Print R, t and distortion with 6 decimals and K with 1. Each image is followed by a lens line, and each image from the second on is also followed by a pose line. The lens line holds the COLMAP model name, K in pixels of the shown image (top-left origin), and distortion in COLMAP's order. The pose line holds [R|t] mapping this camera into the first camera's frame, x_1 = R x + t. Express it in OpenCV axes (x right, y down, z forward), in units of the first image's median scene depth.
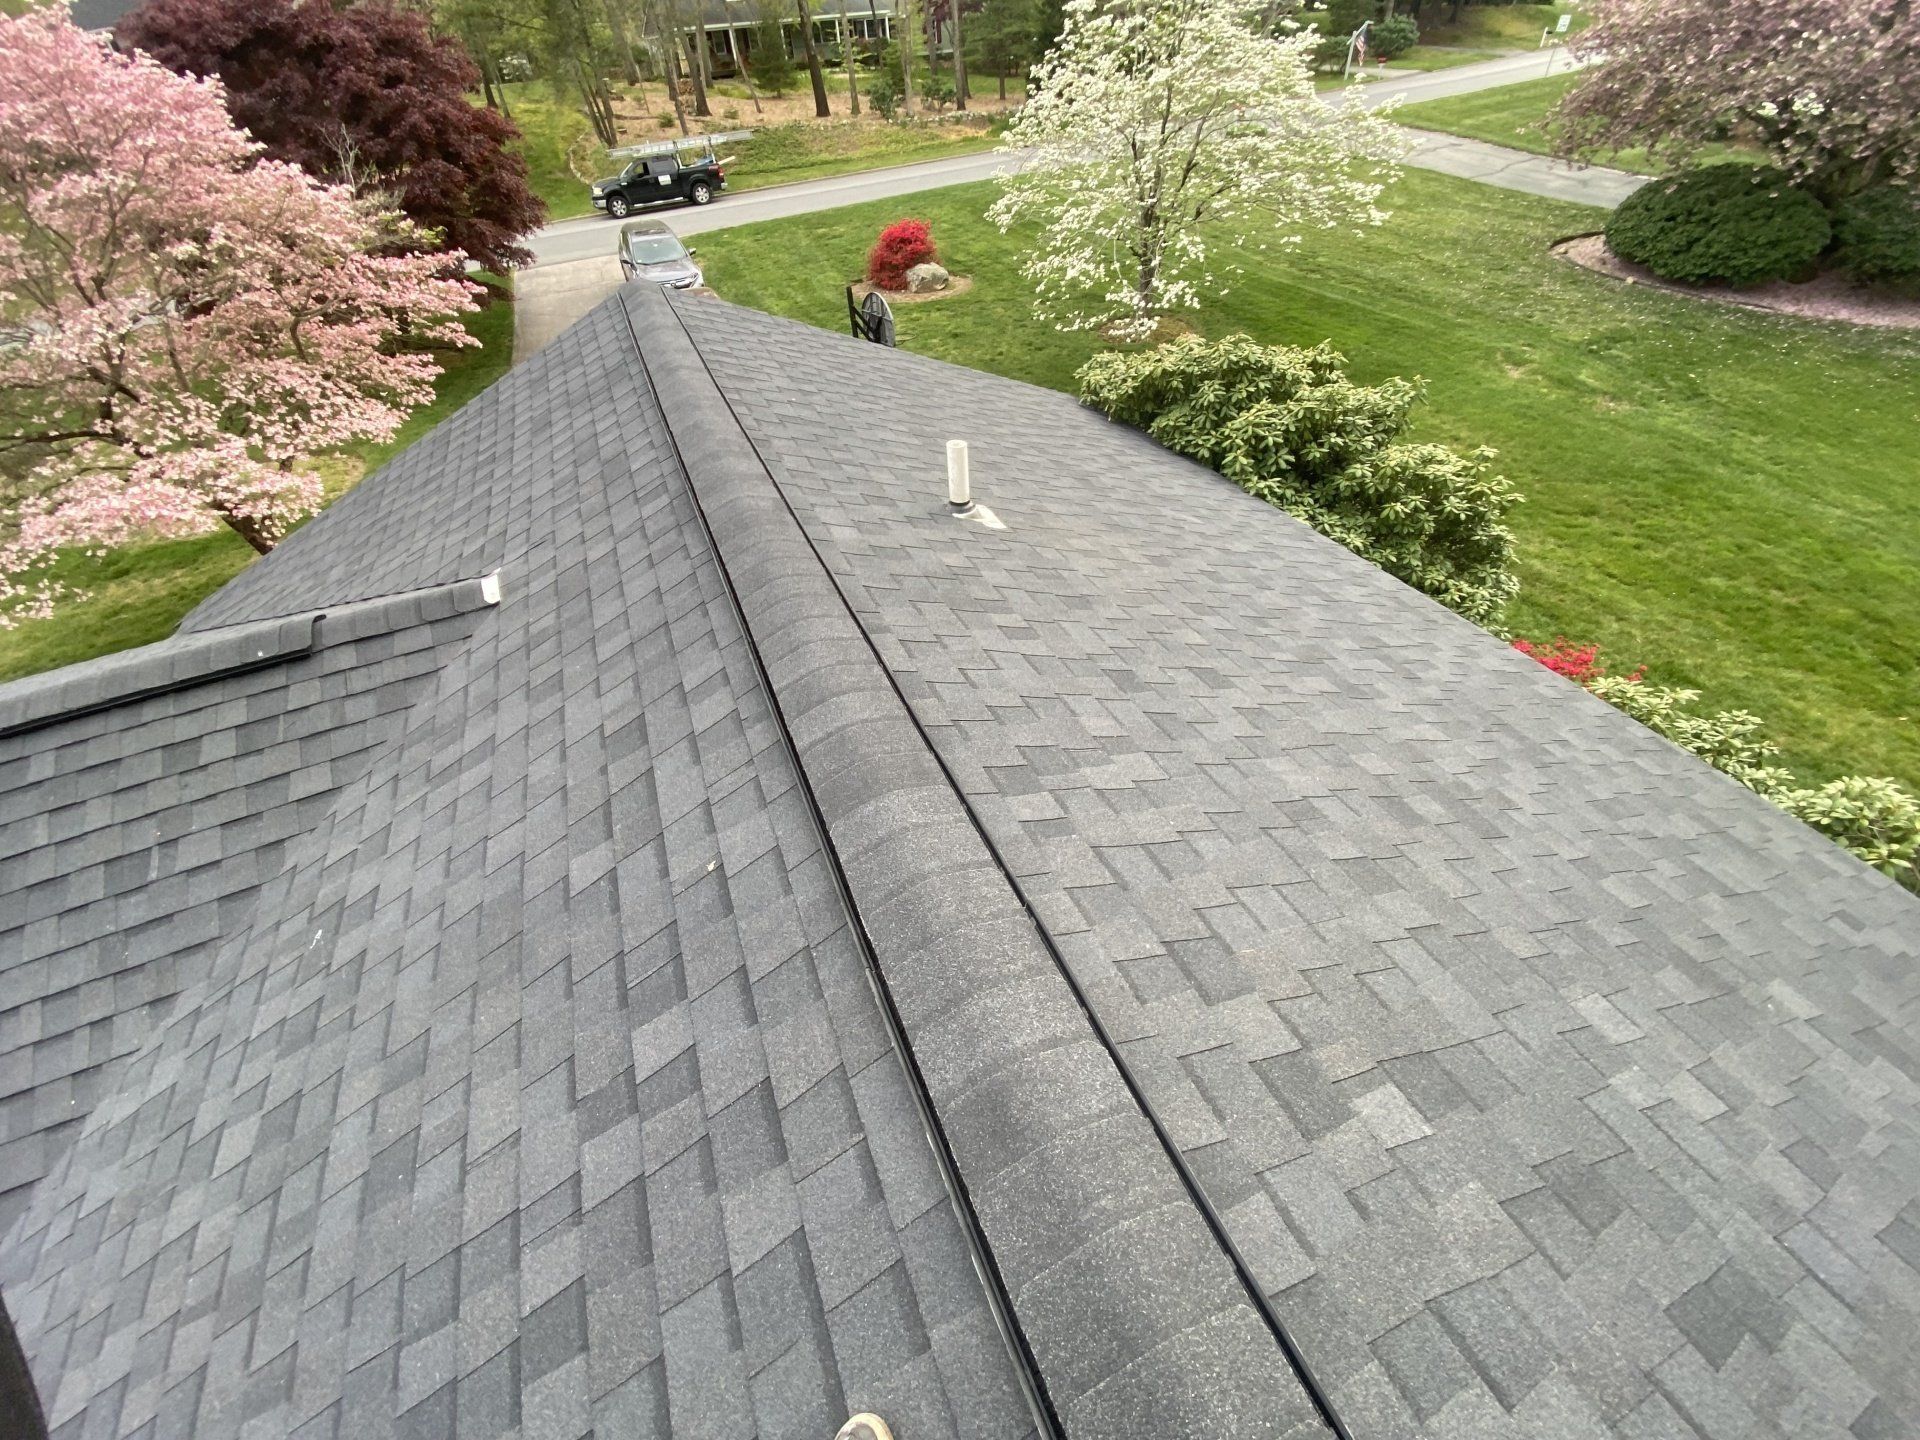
lens RADIAL K [[781.6, 0, 953.4], [0, 781.6, 719.3], [0, 0, 1]] dist [0.013584, -0.018133]
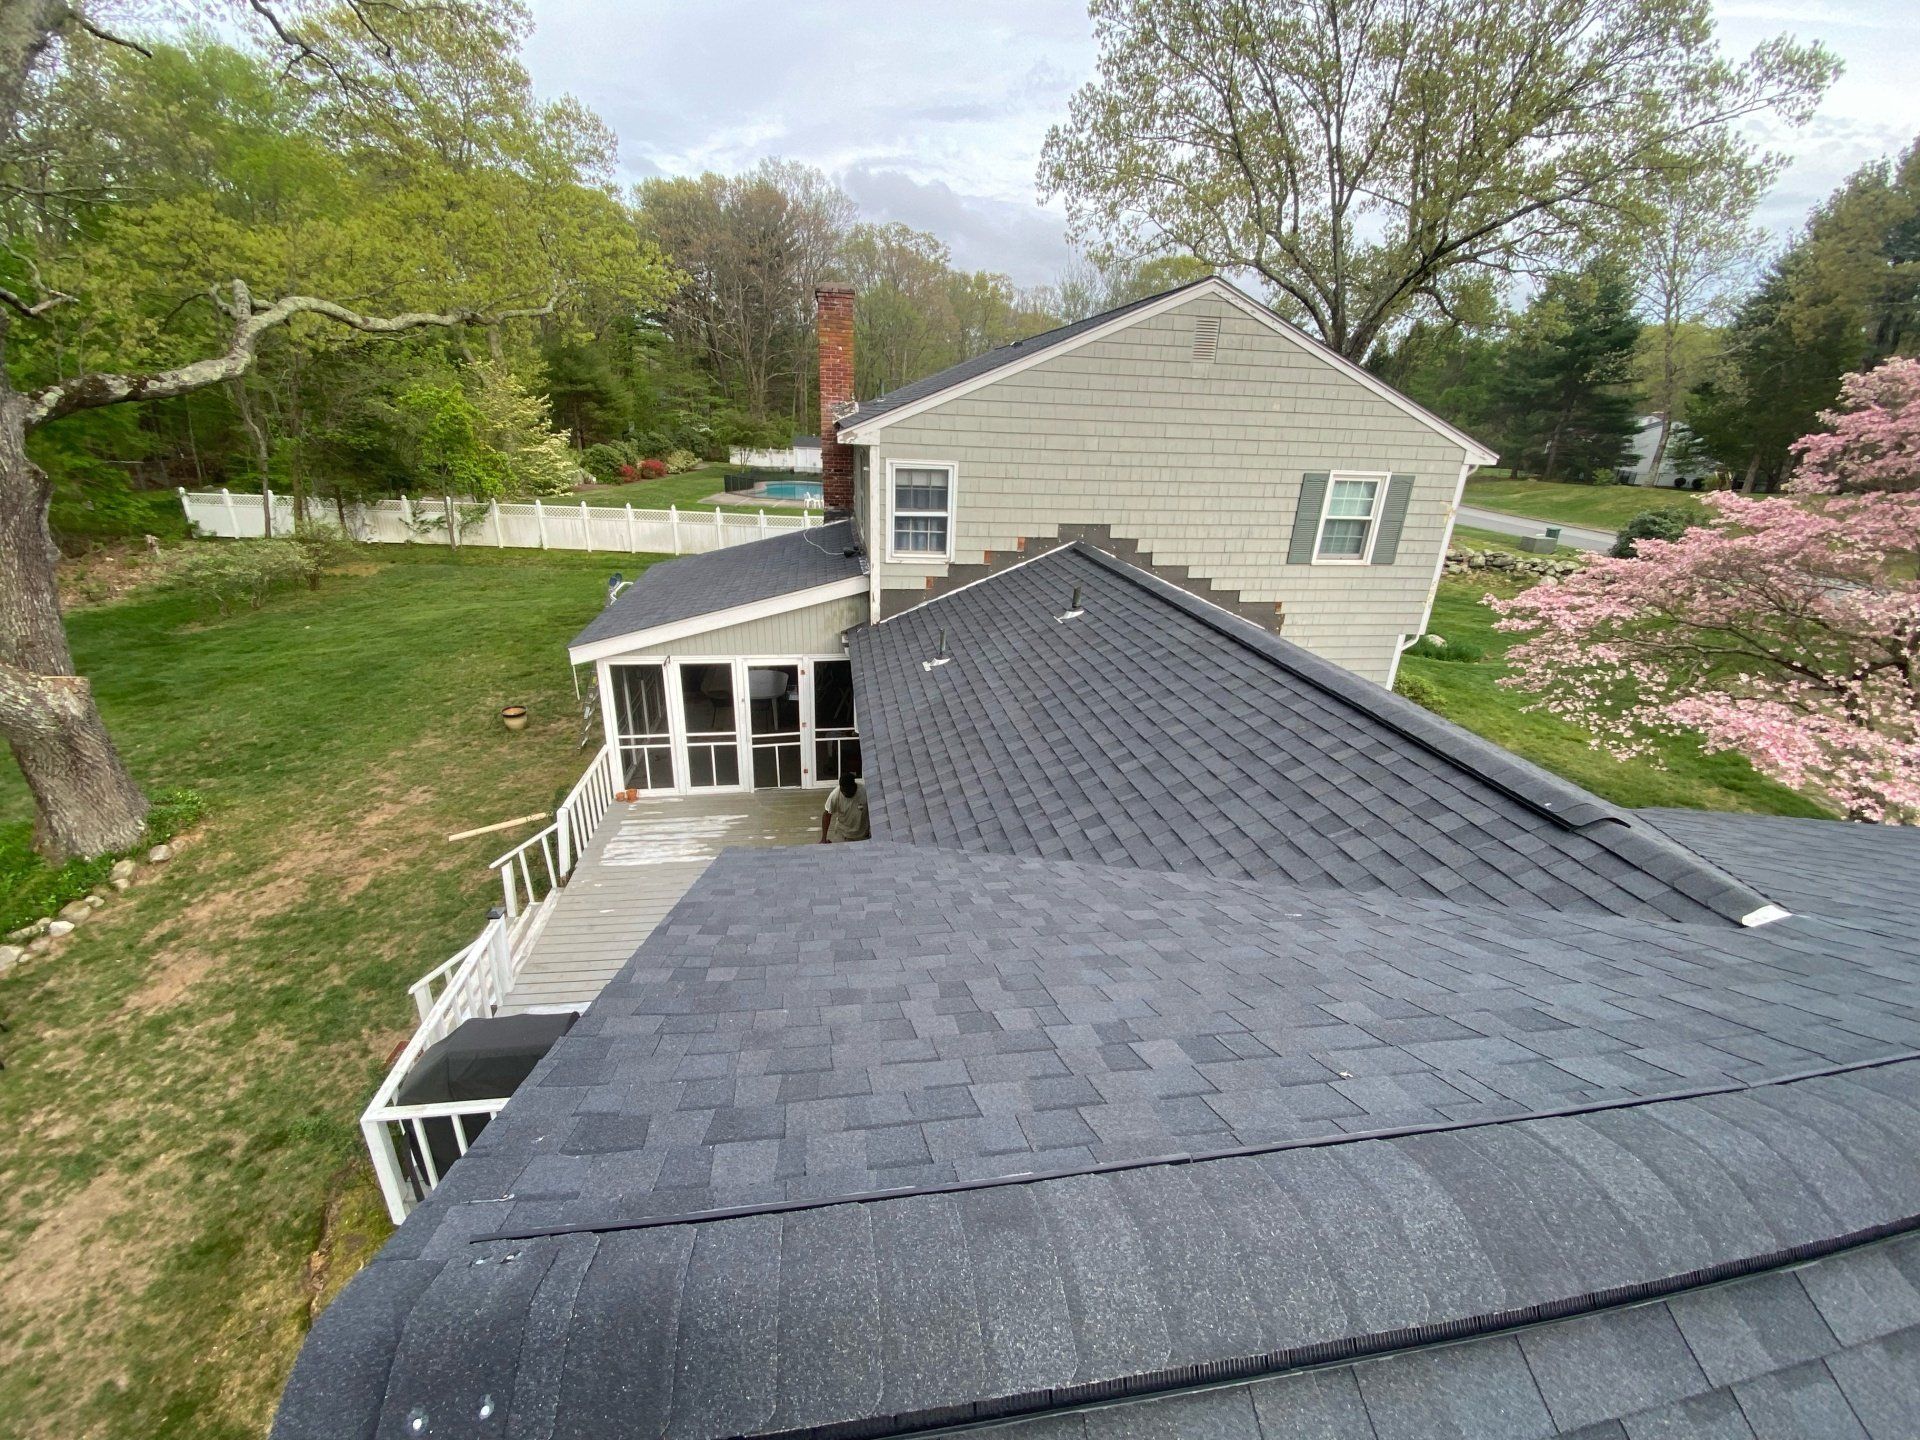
lens RADIAL K [[781.6, 0, 953.4], [0, 781.6, 719.3], [0, 0, 1]] dist [0.013584, -0.018133]
pose [[-0.228972, 0.416607, -0.879778, 0.248384], [-0.660757, 0.597164, 0.454748, -0.100855], [0.714823, 0.685444, 0.138542, 0.137201]]
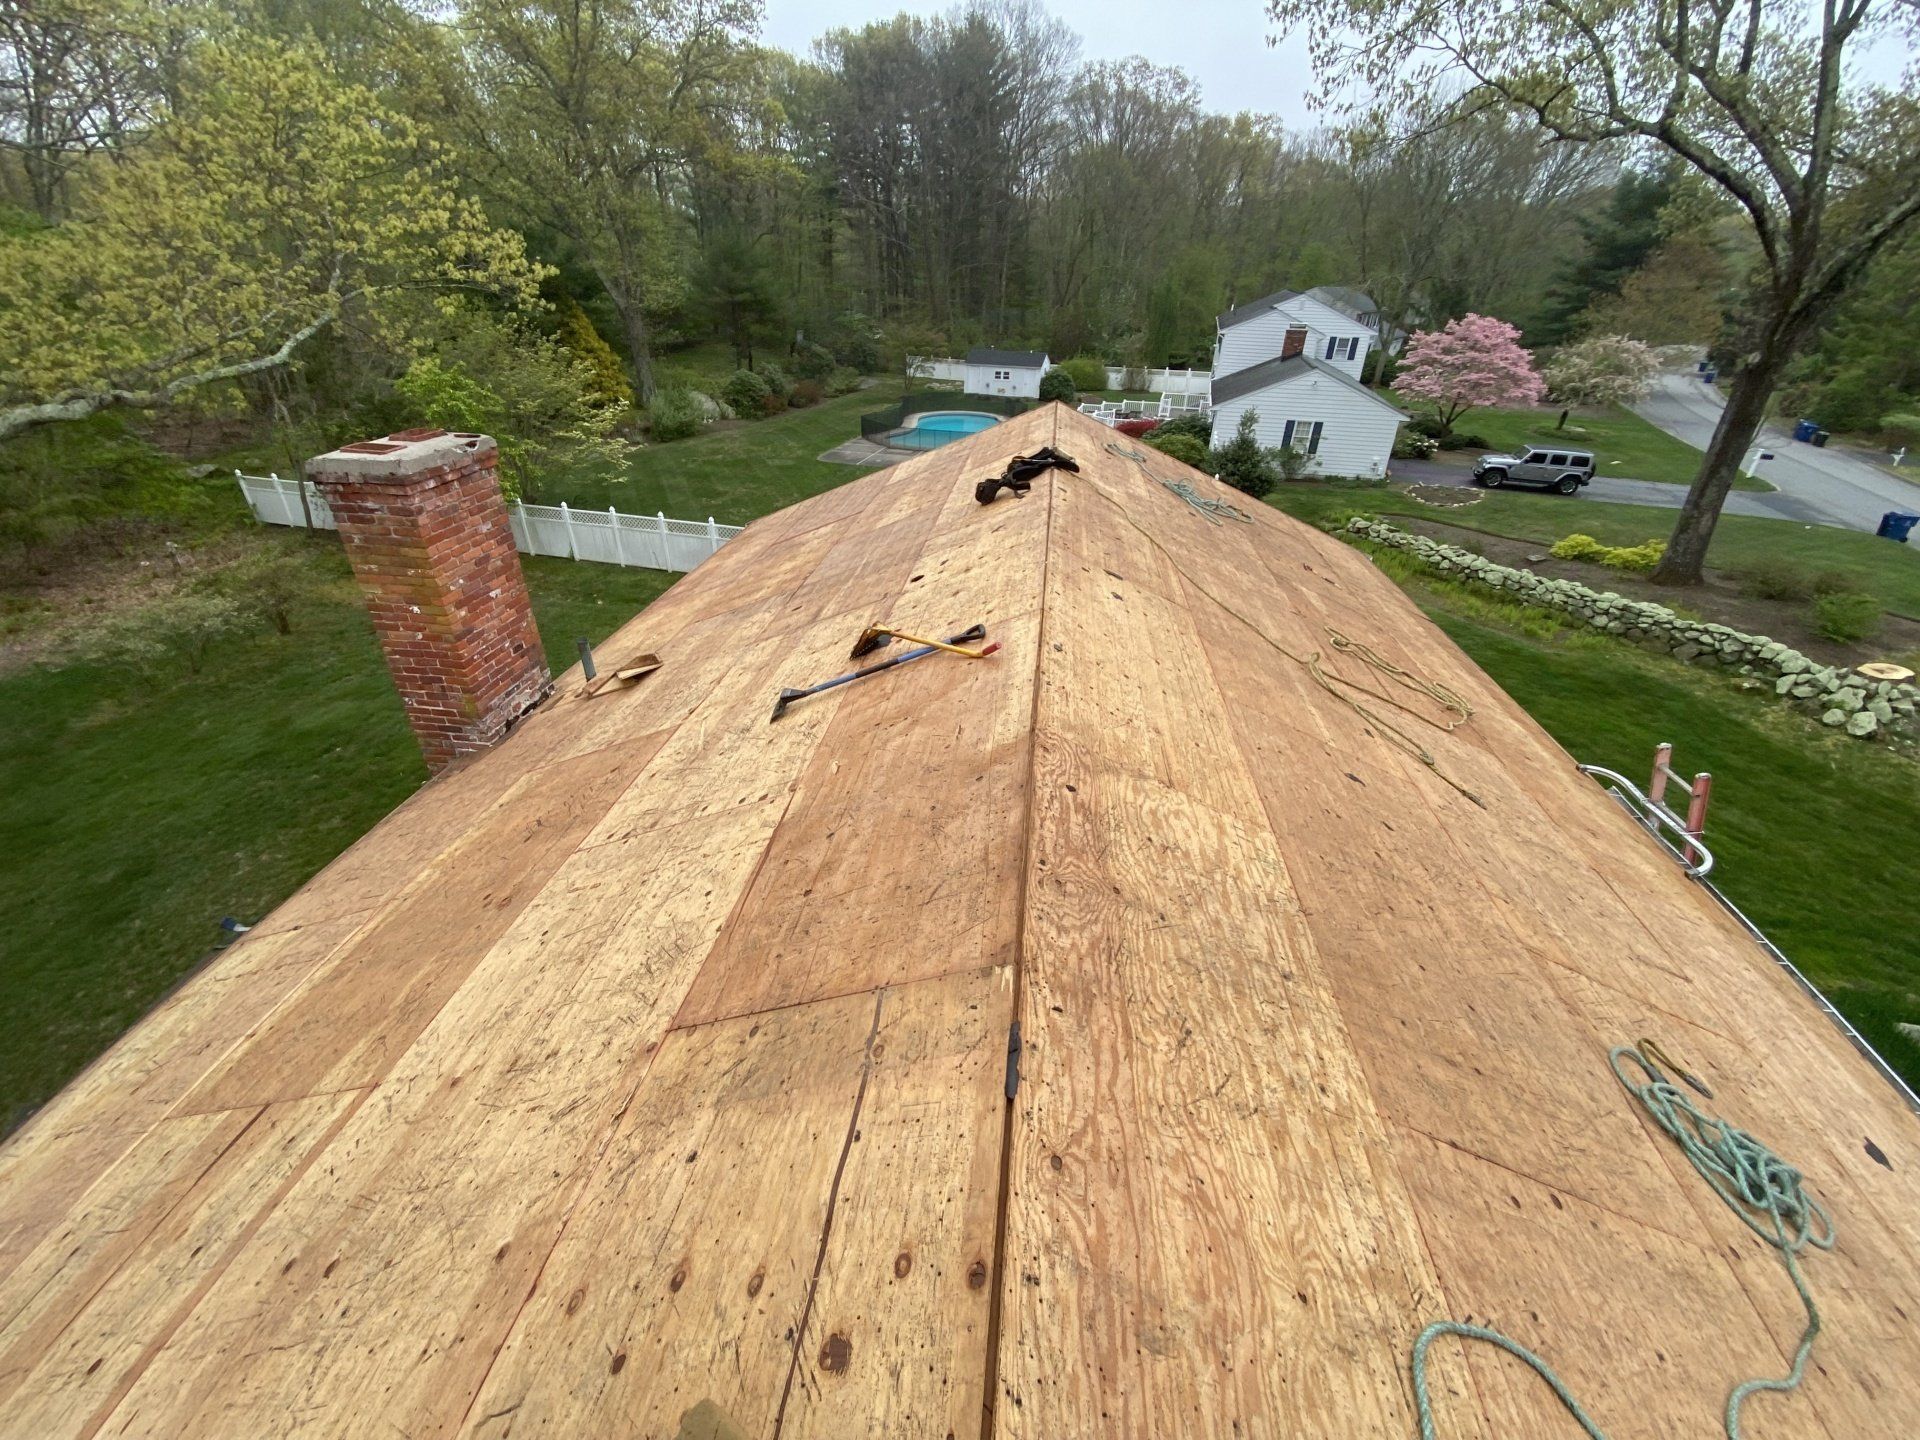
lens RADIAL K [[762.0, 0, 954.7], [0, 762.0, 713.7], [0, 0, 1]] dist [0.014196, -0.015165]
pose [[-0.495994, 0.498194, -0.711191, -4.625013], [-0.562827, 0.439237, 0.700212, -0.859525], [0.661223, 0.747578, 0.062538, -0.397233]]
